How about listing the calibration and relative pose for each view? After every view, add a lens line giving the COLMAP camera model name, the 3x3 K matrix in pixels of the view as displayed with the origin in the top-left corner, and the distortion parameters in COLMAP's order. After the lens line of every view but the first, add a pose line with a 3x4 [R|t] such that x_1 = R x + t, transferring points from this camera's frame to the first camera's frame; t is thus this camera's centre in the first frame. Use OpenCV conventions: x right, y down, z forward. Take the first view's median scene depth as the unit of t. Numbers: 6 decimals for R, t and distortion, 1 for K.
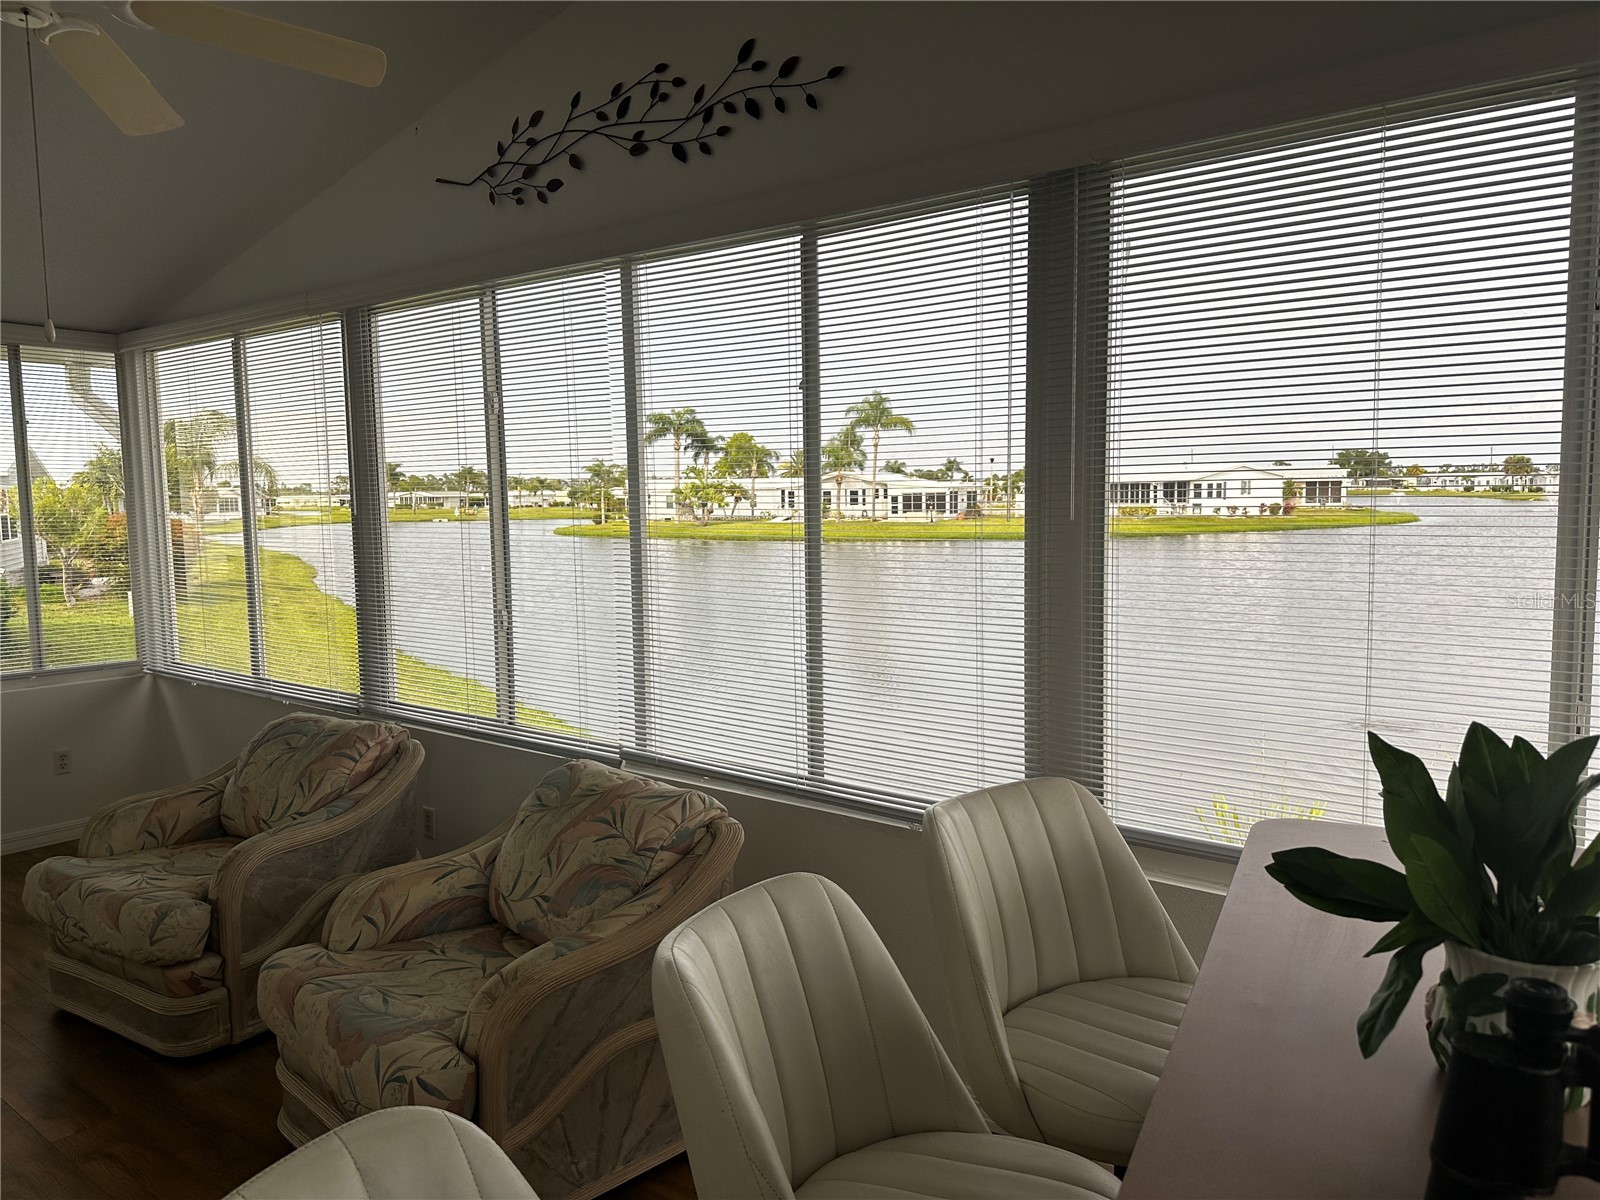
lens RADIAL K [[1120.3, 0, 820.8], [0, 1120.3, 600.4], [0, 0, 1]] dist [0.092405, -0.128448]
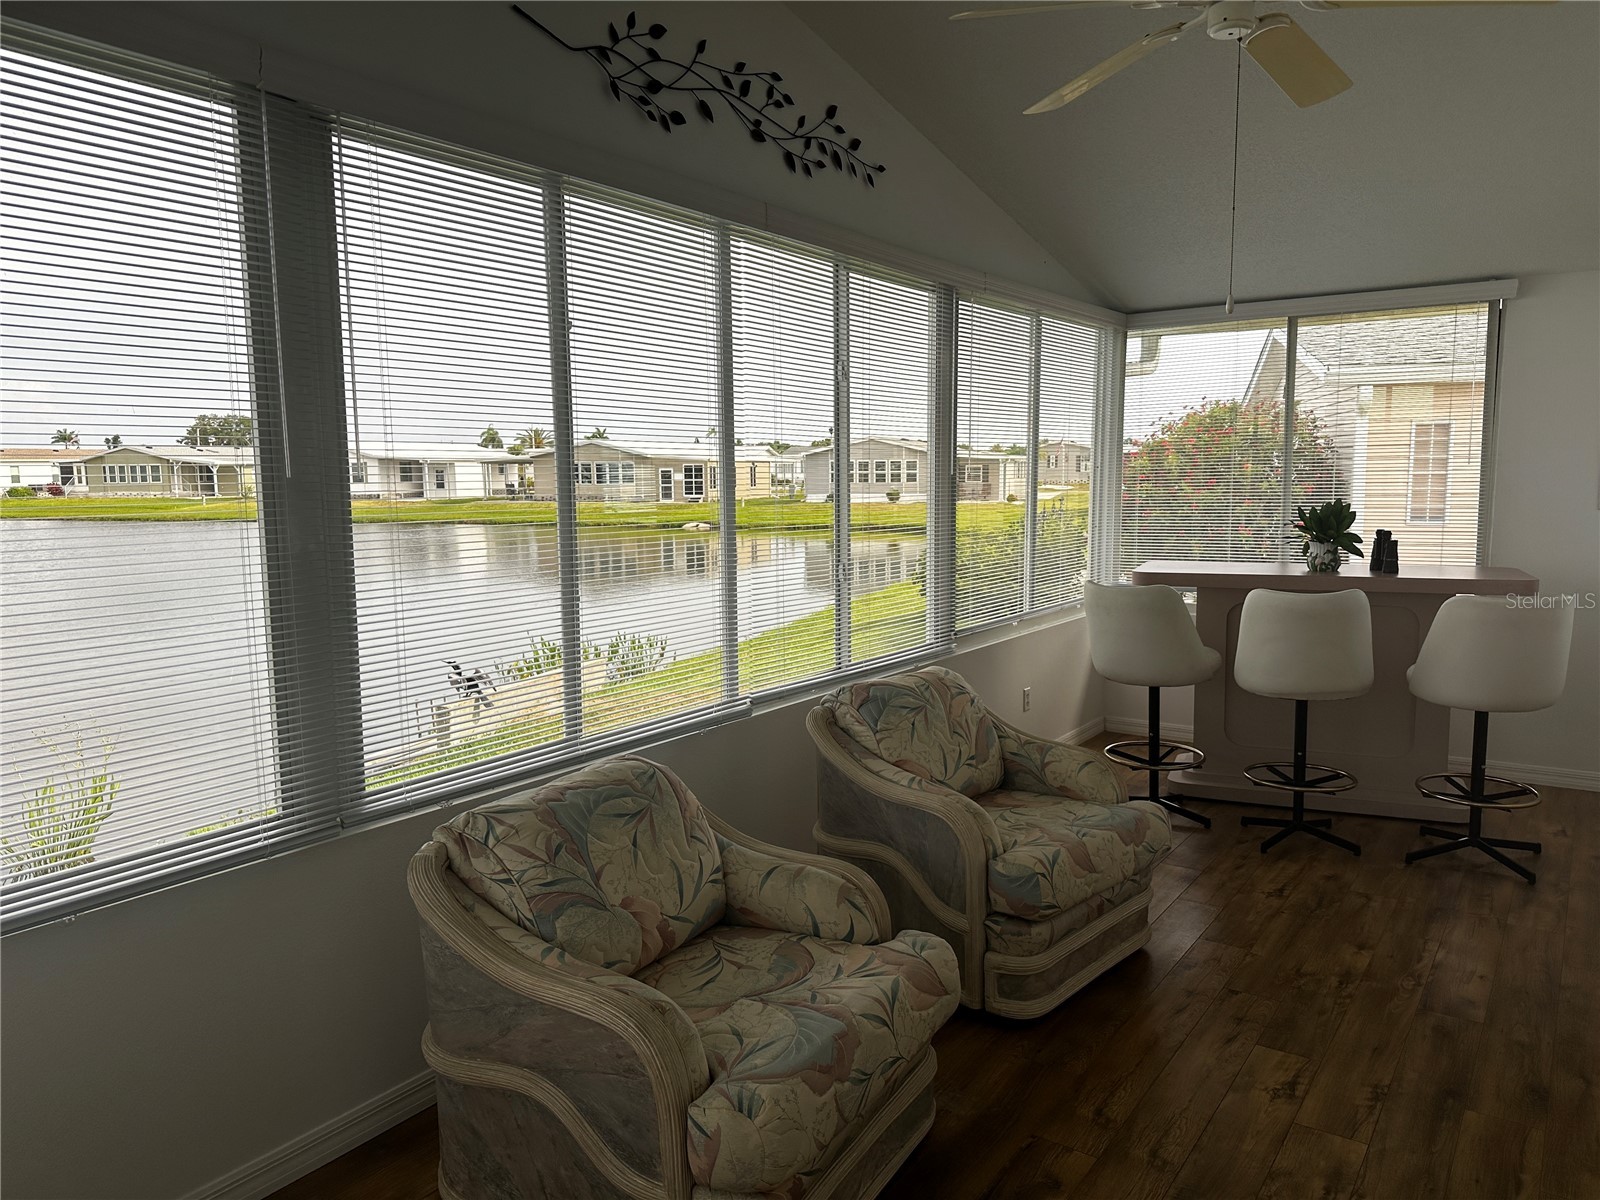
lens RADIAL K [[1120.3, 0, 820.8], [0, 1120.3, 600.4], [0, 0, 1]] dist [0.092405, -0.128448]
pose [[-0.049226, -0.102637, 0.993500, -1.256160], [0.102561, 0.988928, 0.107247, -0.068760], [-0.993508, 0.107173, -0.038154, 1.009002]]
